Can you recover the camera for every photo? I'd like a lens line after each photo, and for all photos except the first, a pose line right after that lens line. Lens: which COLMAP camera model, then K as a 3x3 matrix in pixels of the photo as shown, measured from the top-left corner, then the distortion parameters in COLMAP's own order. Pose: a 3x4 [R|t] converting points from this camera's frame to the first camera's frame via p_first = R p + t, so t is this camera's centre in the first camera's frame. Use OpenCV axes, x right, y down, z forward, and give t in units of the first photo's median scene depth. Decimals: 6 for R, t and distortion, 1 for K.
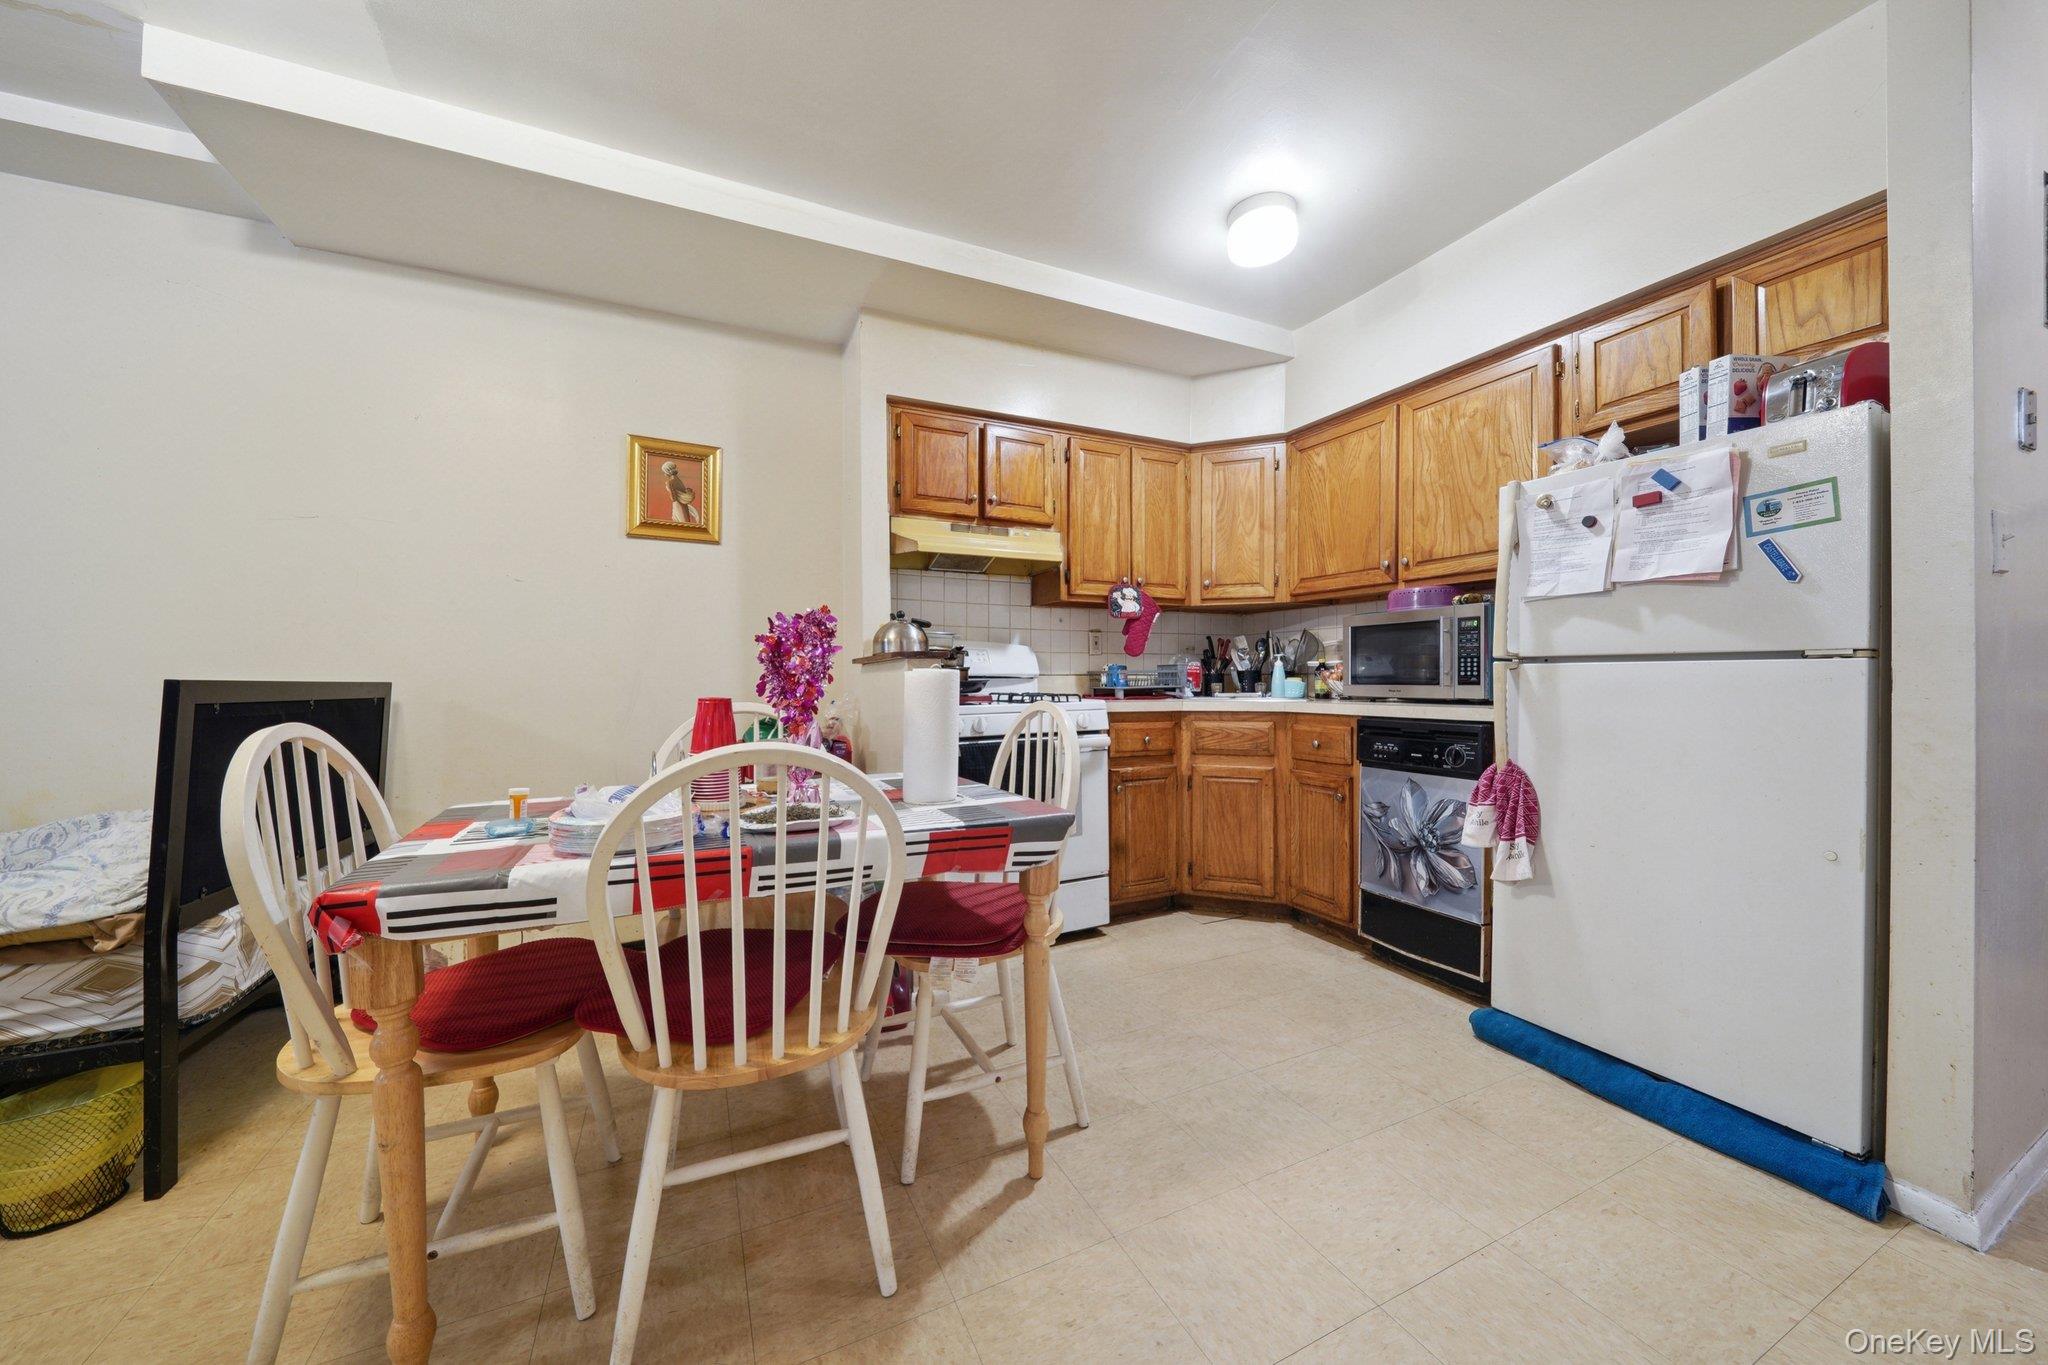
lens RADIAL K [[722.6, 0, 1010.2], [0, 722.6, 680.7], [0, 0, 1]] dist [-0.006166, -0.000097]
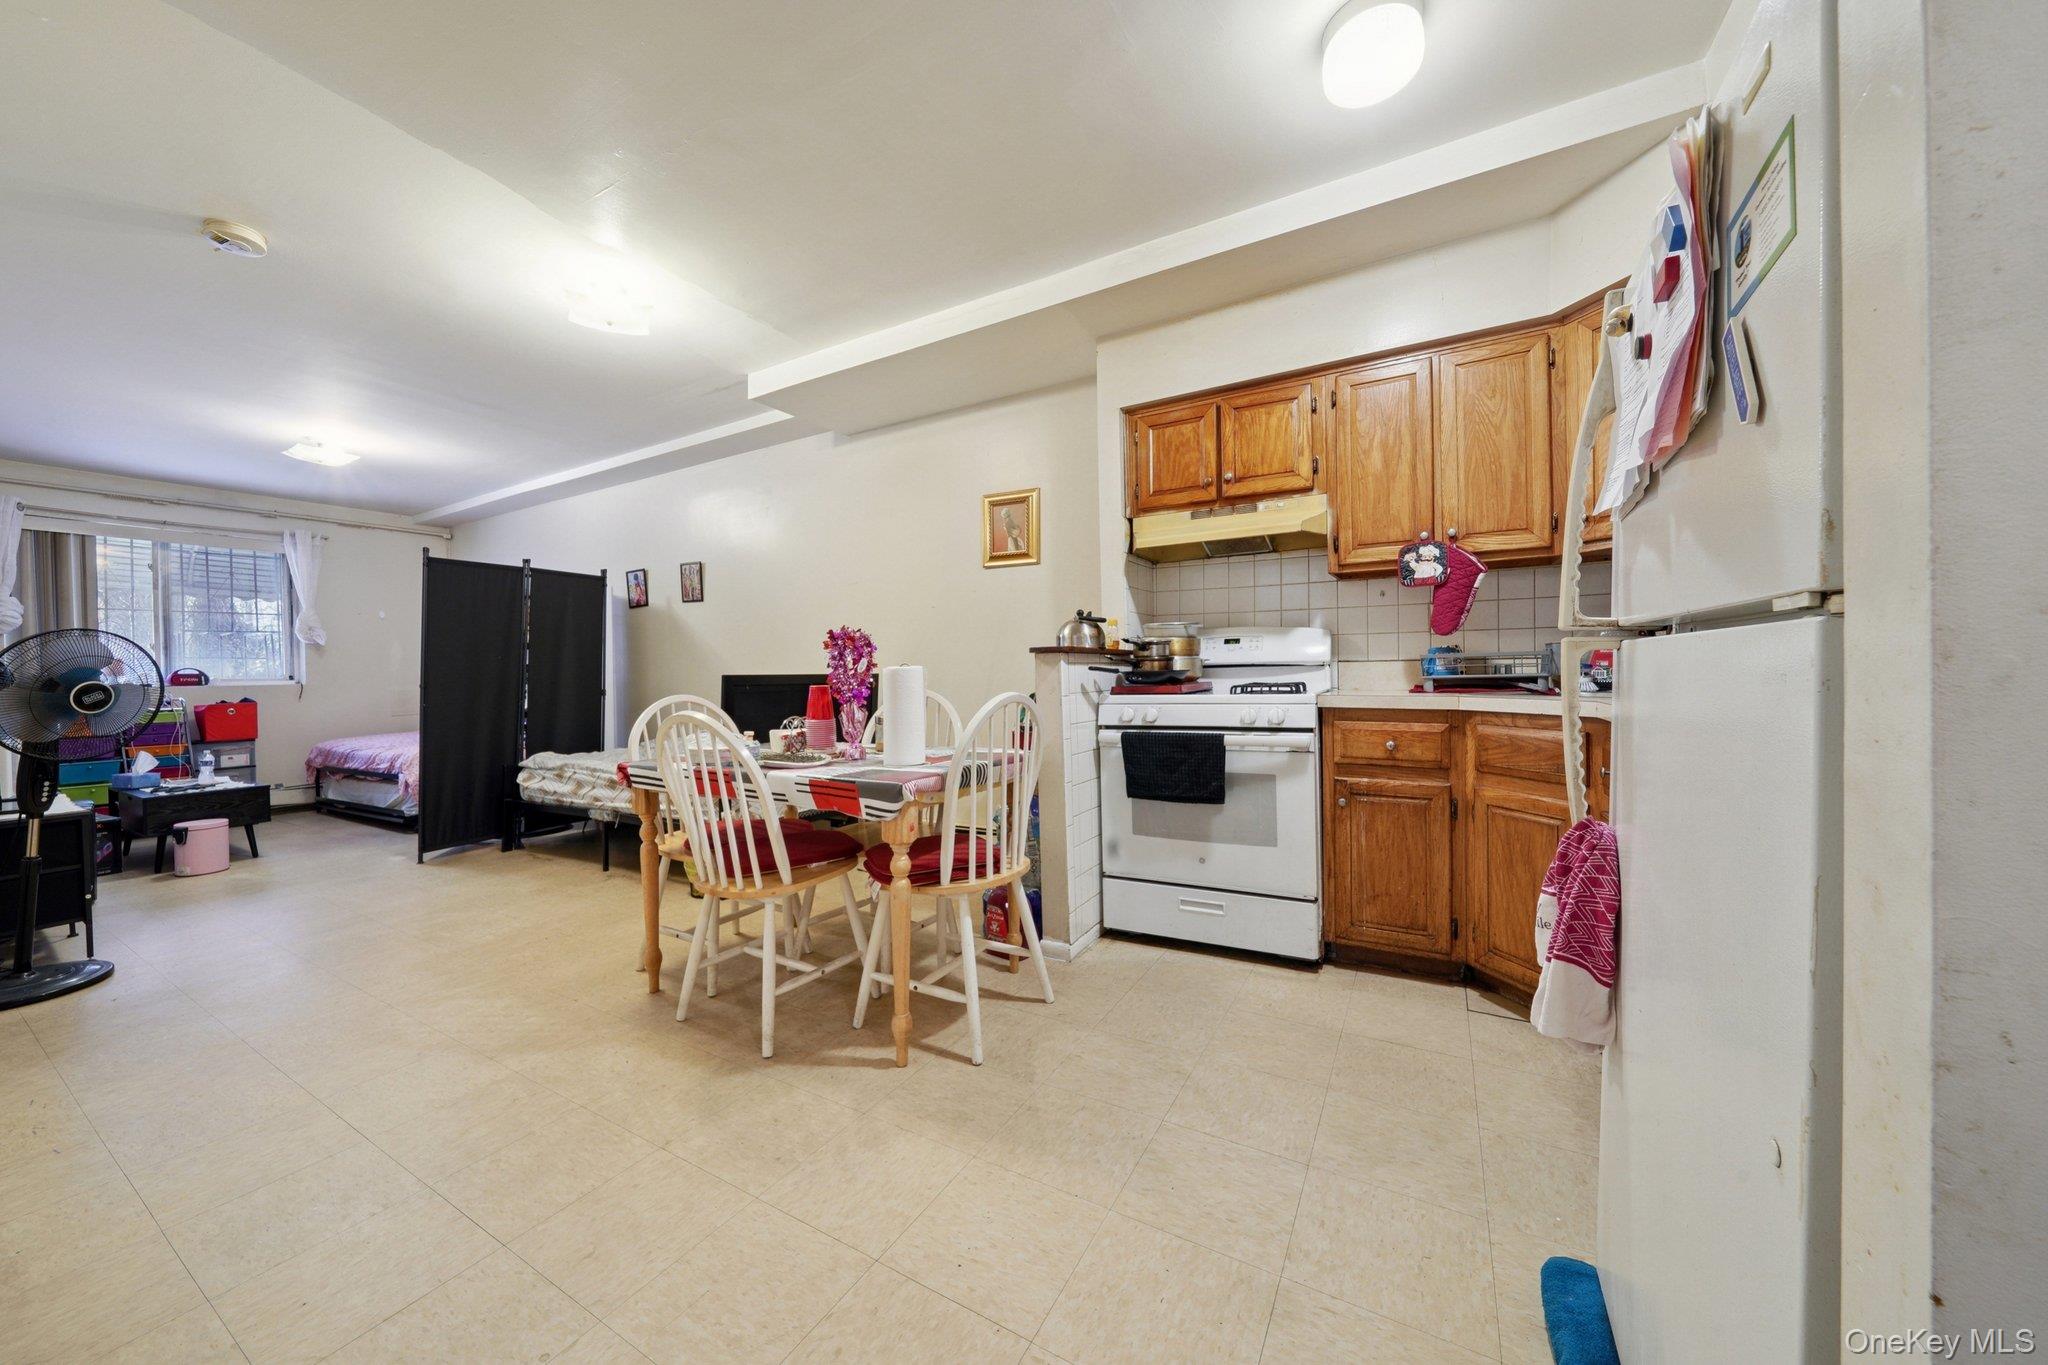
lens RADIAL K [[722.6, 0, 1005.0], [0, 722.6, 678.4], [0, 0, 1]] dist [-0.006166, -0.000097]
pose [[0.555462, 0.004980, -0.831527, 0.599553], [0.011715, 0.999836, 0.013813, -0.005328], [0.831459, -0.017414, 0.555313, 0.229323]]
